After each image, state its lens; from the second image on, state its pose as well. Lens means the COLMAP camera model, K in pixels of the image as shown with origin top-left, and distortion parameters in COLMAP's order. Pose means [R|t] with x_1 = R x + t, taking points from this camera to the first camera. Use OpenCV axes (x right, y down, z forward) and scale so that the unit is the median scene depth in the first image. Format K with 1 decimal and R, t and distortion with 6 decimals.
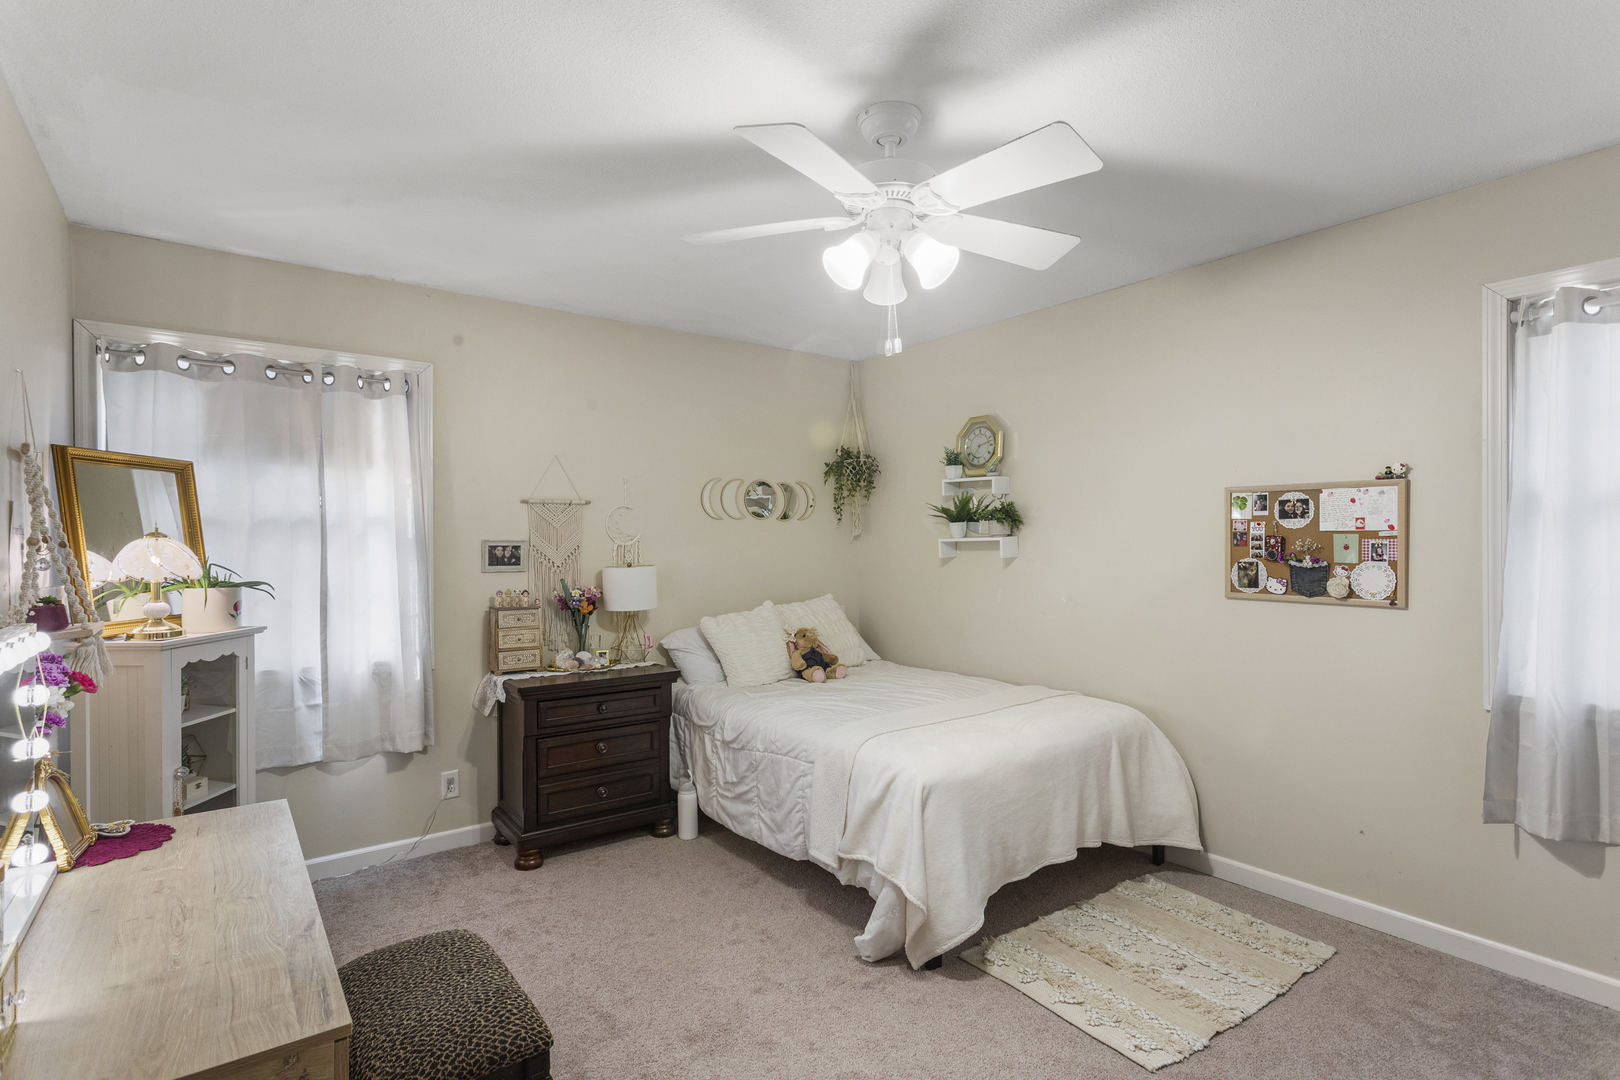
lens RADIAL K [[793.4, 0, 810.0], [0, 793.4, 540.0], [0, 0, 1]] dist [0.004064, 0.000330]
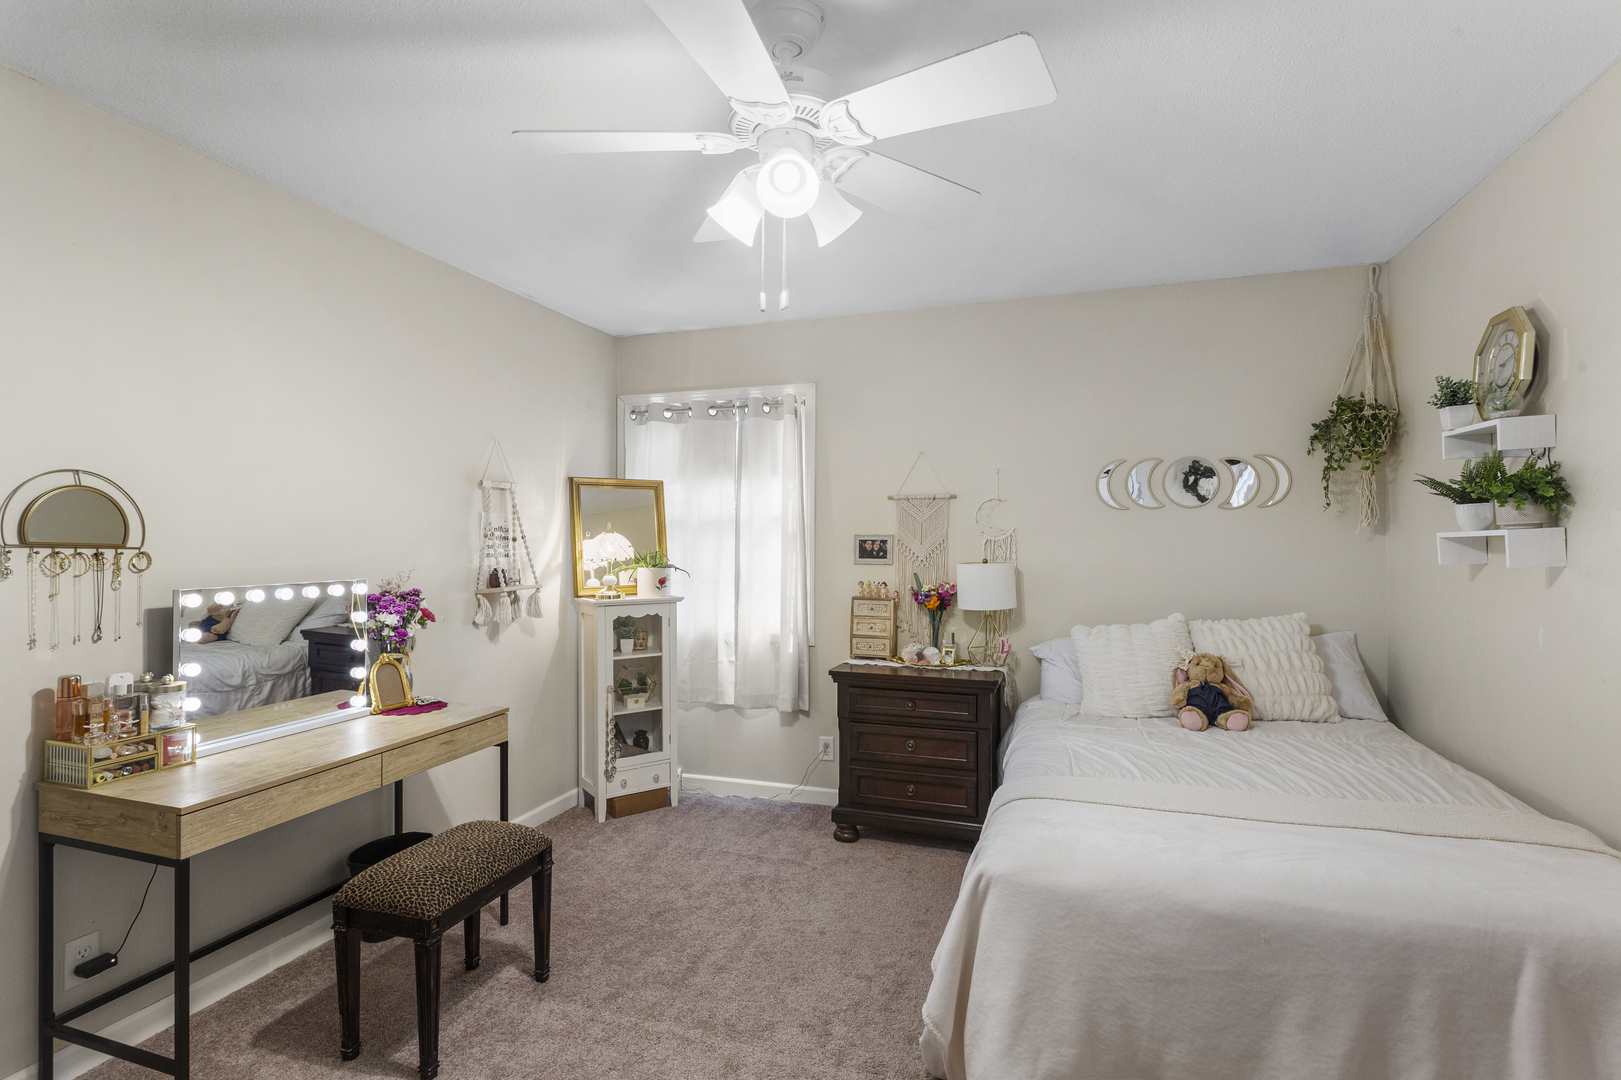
lens RADIAL K [[797.0, 0, 807.2], [0, 797.0, 530.9], [0, 0, 1]] dist [0.002104, 0.000284]
pose [[0.556801, -0.003331, -0.830639, 0.502001], [0.000085, 0.999992, -0.003953, -0.000740], [0.830646, 0.002130, 0.556797, 0.349156]]
